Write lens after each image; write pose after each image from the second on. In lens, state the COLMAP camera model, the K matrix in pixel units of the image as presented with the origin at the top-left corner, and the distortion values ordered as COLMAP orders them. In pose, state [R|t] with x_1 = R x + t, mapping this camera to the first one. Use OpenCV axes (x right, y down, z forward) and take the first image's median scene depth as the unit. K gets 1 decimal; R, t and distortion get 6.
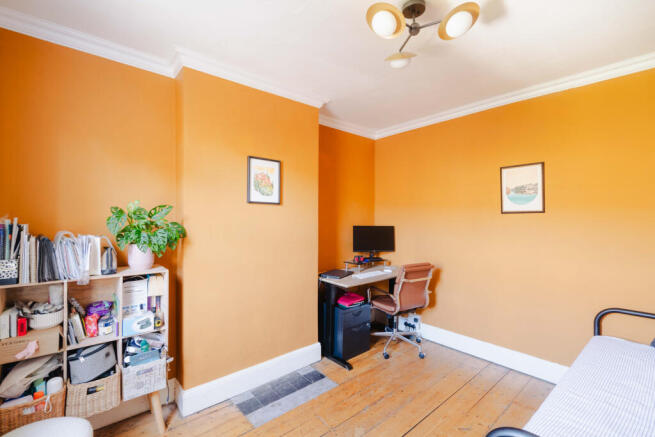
lens RADIAL K [[296.5, 0, 326.3], [0, 296.5, 217.3], [0, 0, 1]] dist [-0.000520, 0.000679]
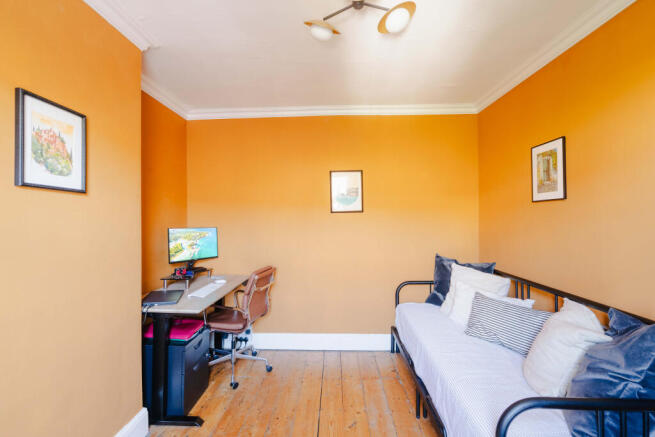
lens RADIAL K [[296.5, 0, 326.9], [0, 296.5, 217.4], [0, 0, 1]] dist [-0.000520, 0.000679]
pose [[0.682039, -0.003577, 0.731307, -0.234258], [0.006555, 0.999978, -0.001222, 0.005513], [-0.731287, 0.005627, 0.682047, 0.263353]]
